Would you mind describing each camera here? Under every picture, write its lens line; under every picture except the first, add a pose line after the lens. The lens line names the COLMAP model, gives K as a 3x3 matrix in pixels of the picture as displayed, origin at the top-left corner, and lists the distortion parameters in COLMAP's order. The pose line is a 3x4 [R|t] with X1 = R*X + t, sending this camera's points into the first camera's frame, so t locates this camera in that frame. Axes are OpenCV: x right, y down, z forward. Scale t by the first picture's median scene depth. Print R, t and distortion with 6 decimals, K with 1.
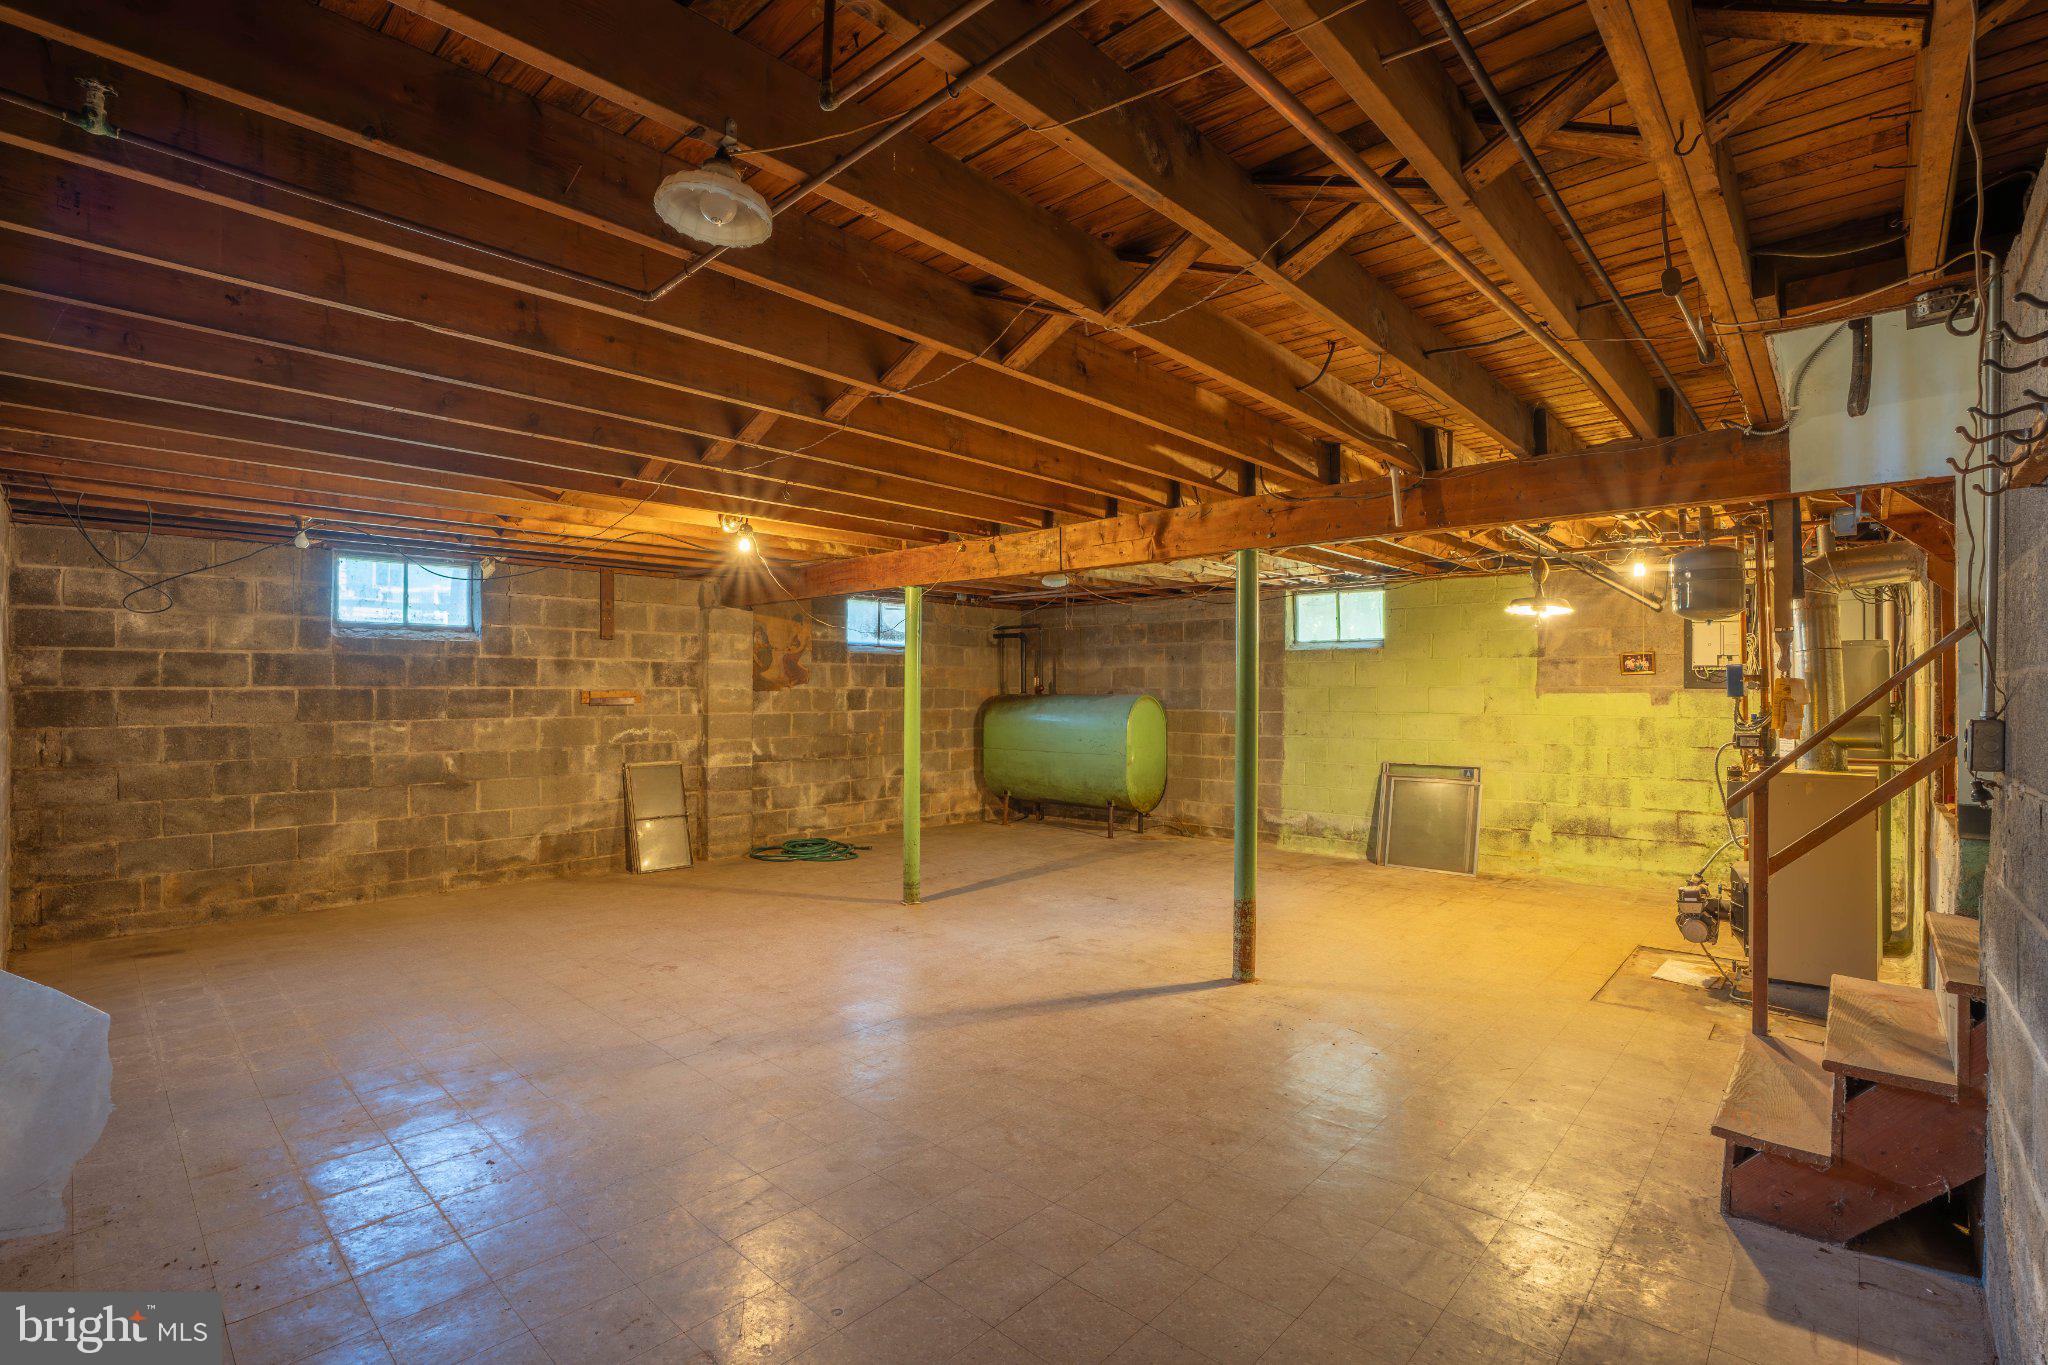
lens RADIAL K [[947.2, 0, 1024.0], [0, 947.2, 682.5], [0, 0, 1]] dist [-0.069686, 0.020333]
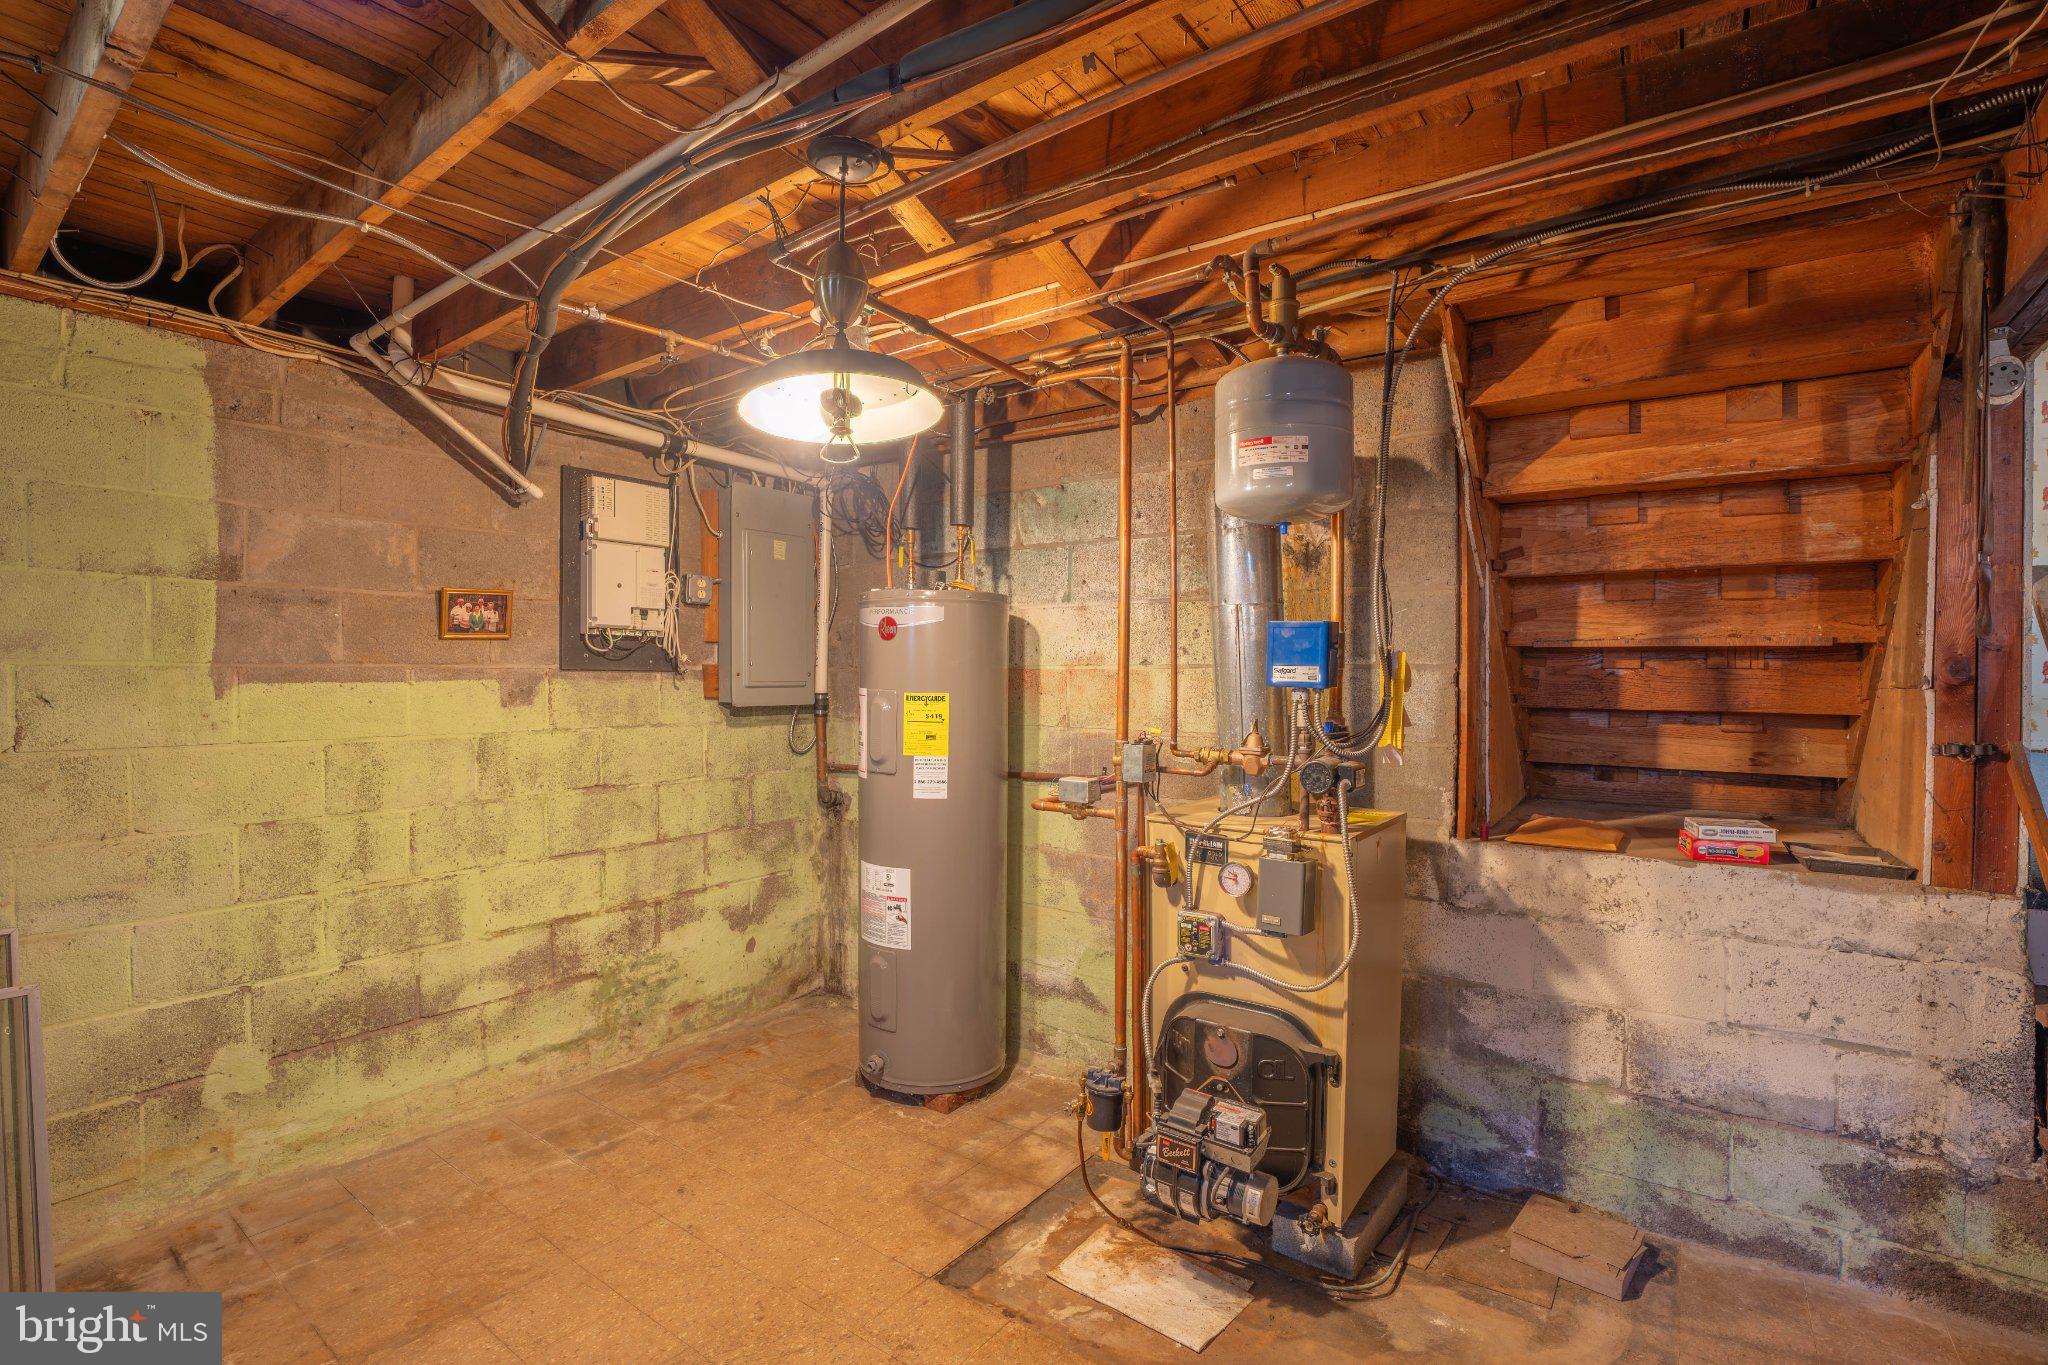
lens RADIAL K [[947.2, 0, 1024.0], [0, 947.2, 682.5], [0, 0, 1]] dist [-0.069686, 0.020333]
pose [[-0.111376, -0.008107, 0.993745, 0.186736], [-0.010615, 0.999919, 0.006968, 0.006273], [-0.993722, -0.009773, -0.111453, 0.775553]]
